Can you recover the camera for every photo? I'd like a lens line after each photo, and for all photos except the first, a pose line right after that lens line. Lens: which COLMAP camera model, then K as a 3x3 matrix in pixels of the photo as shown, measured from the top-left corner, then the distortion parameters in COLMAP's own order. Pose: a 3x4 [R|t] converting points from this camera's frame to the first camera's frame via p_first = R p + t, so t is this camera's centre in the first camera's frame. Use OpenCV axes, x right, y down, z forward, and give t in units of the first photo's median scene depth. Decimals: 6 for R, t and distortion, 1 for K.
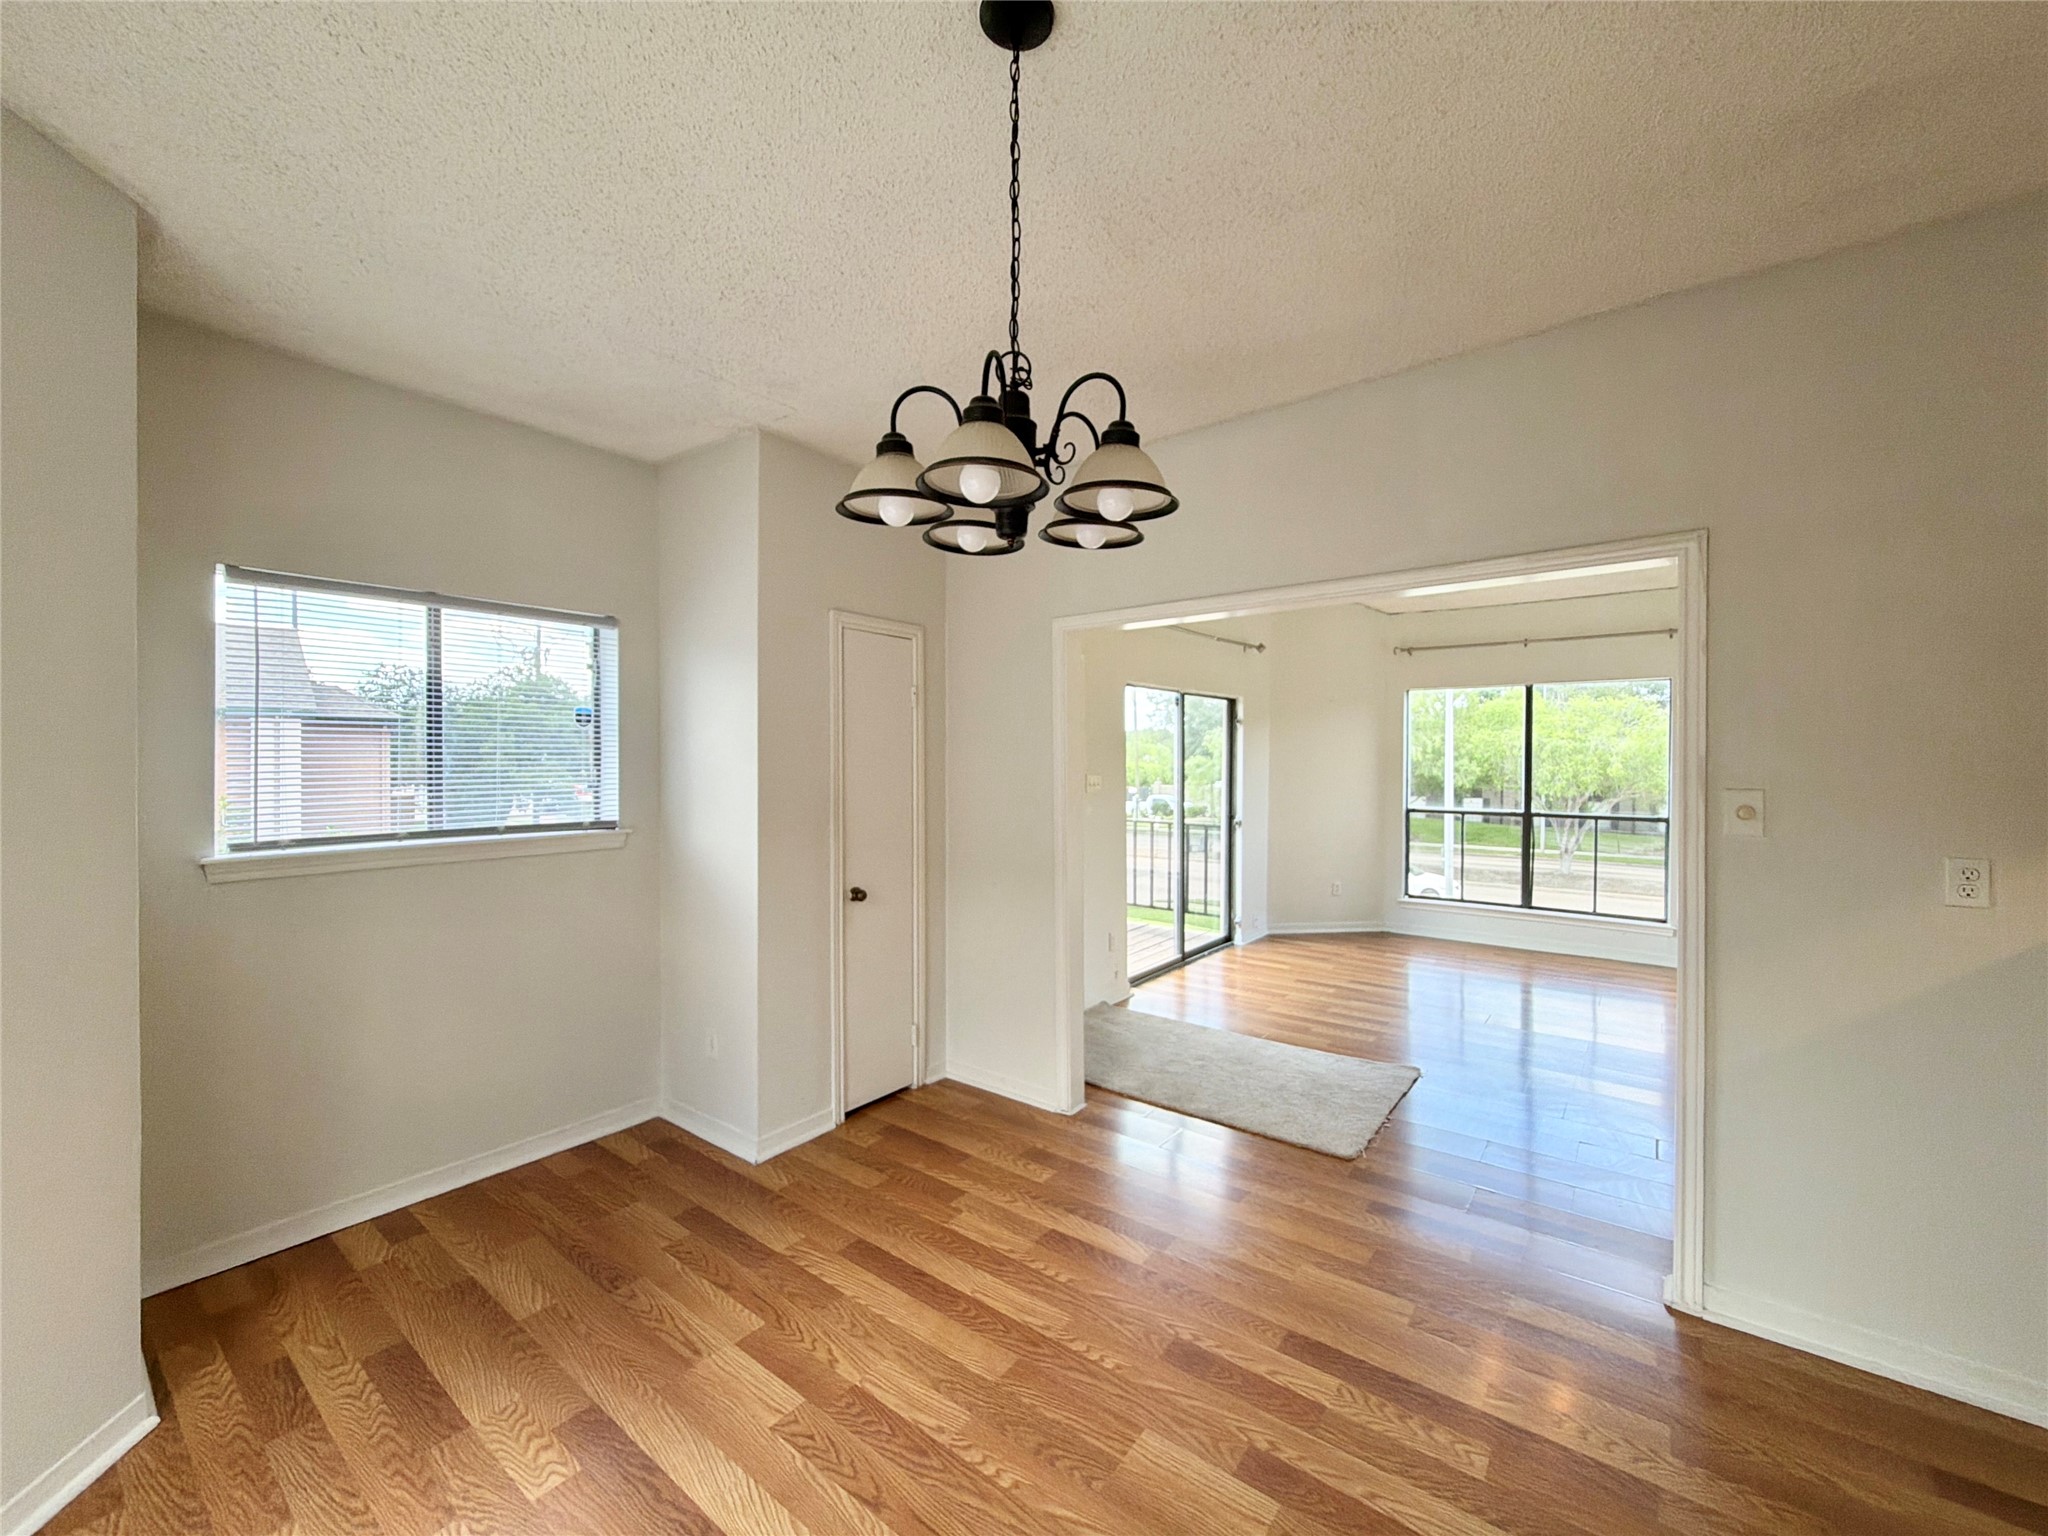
lens RADIAL K [[820.2, 0, 1015.9], [0, 820.2, 765.6], [0, 0, 1]] dist [-0.000150, 0.000222]
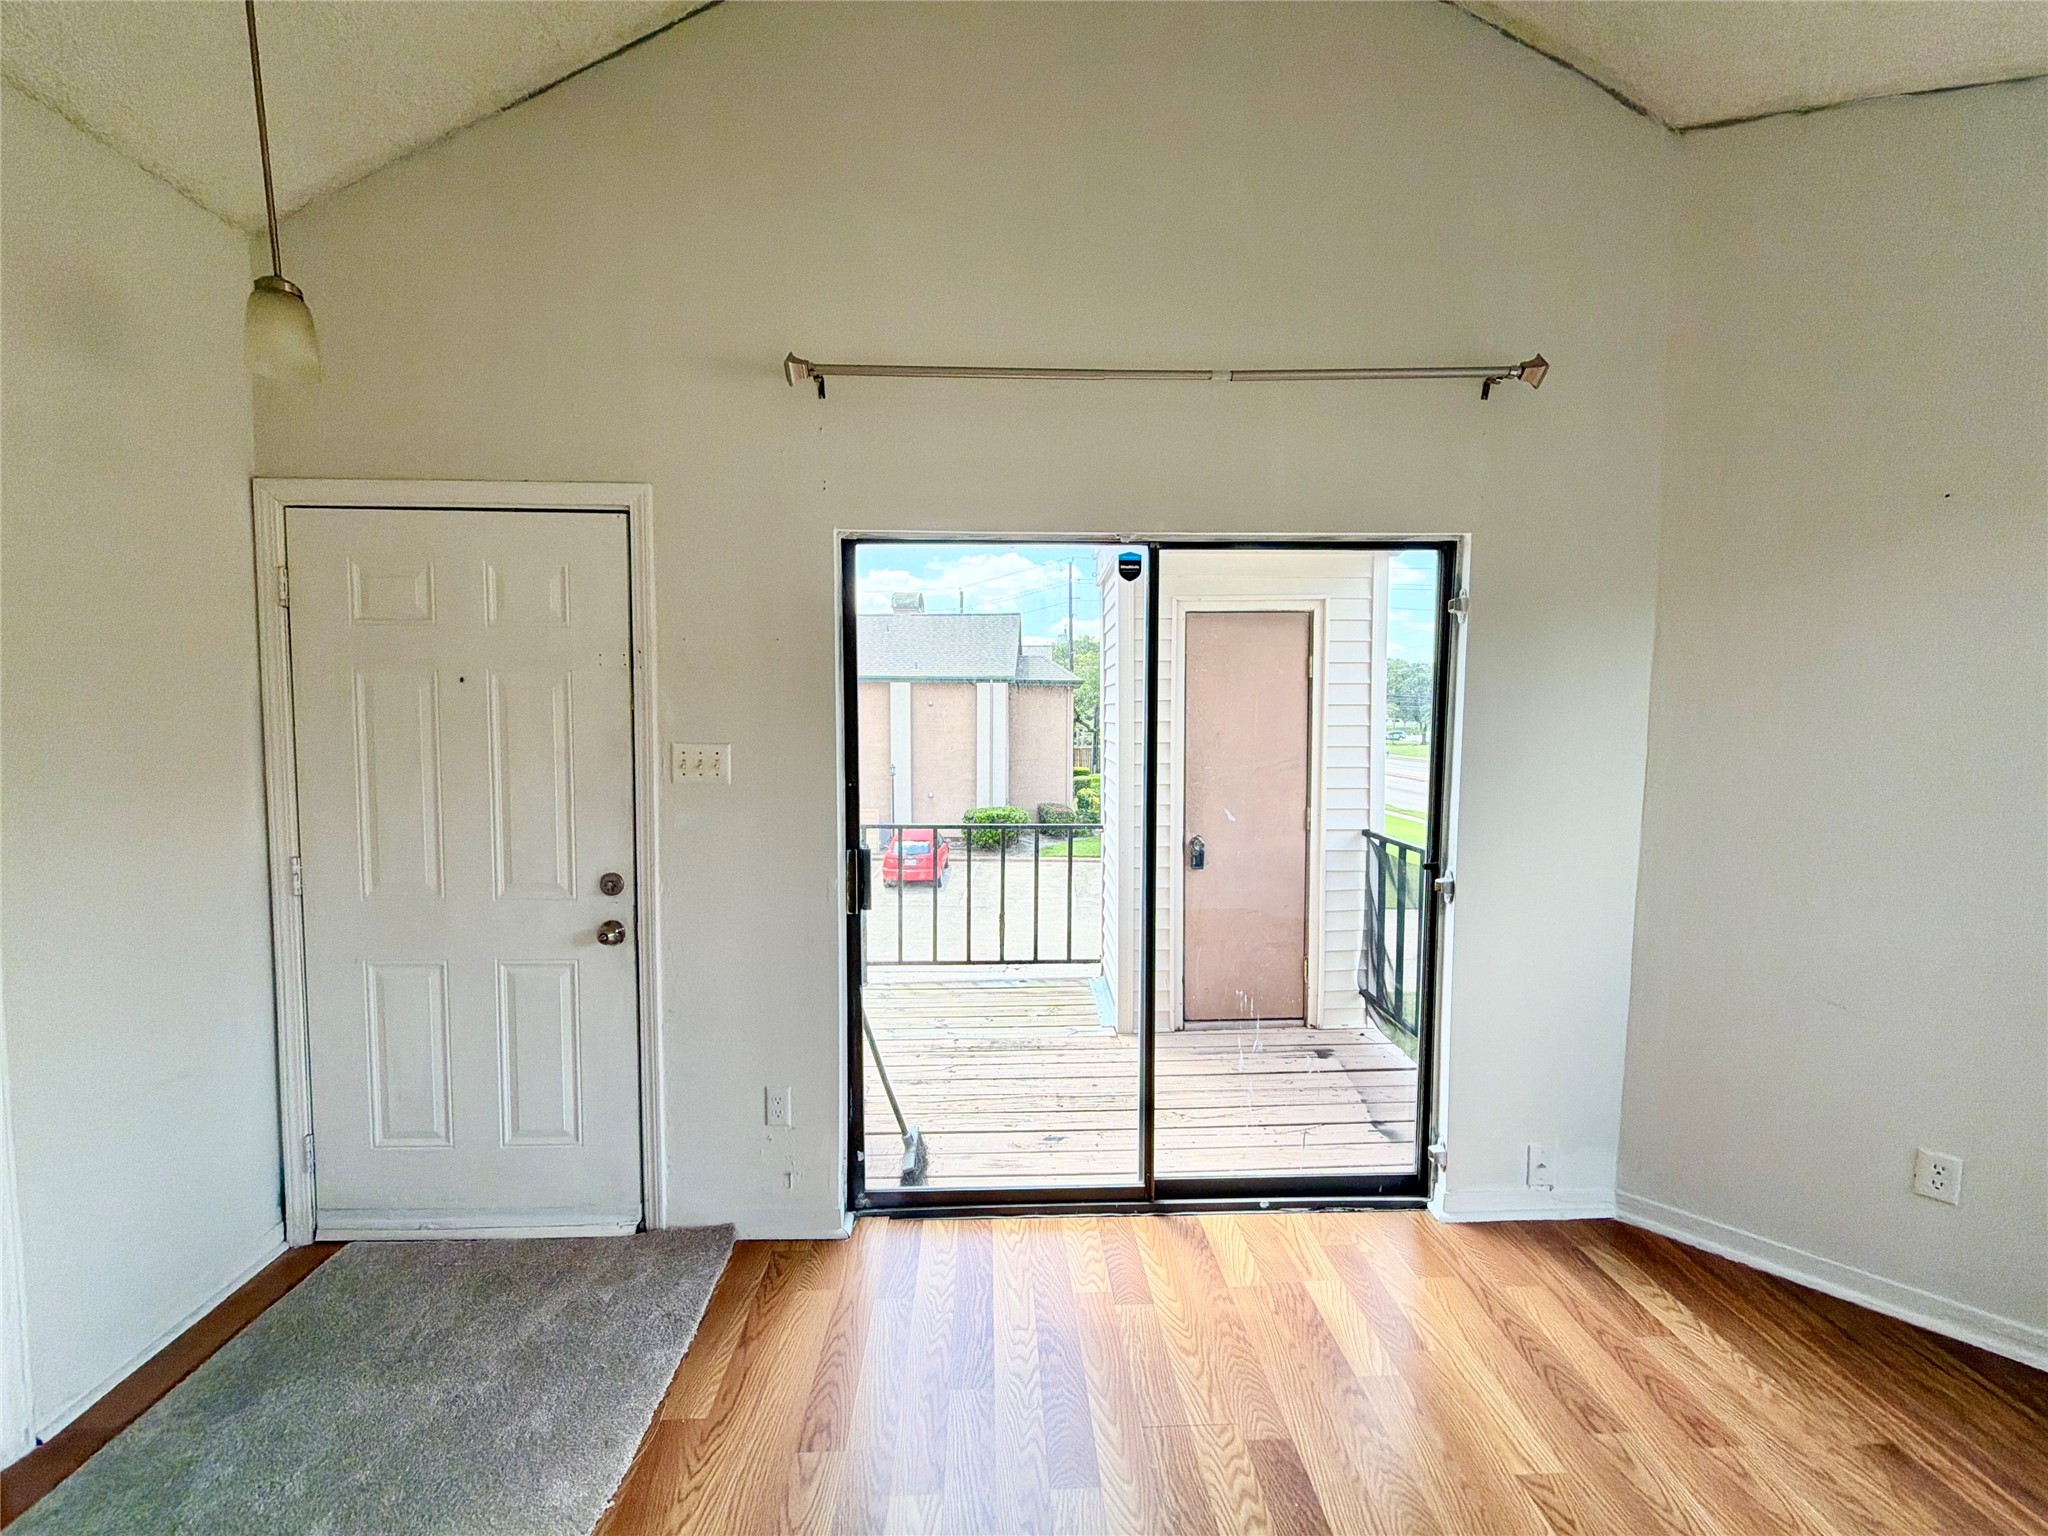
lens RADIAL K [[820.2, 0, 1021.3], [0, 820.2, 765.9], [0, 0, 1]] dist [-0.000150, 0.000222]
pose [[0.647287, 0.048549, -0.760699, 0.472315], [-0.006742, 0.998295, 0.057975, -0.003987], [0.762217, -0.032398, 0.646510, 0.699743]]
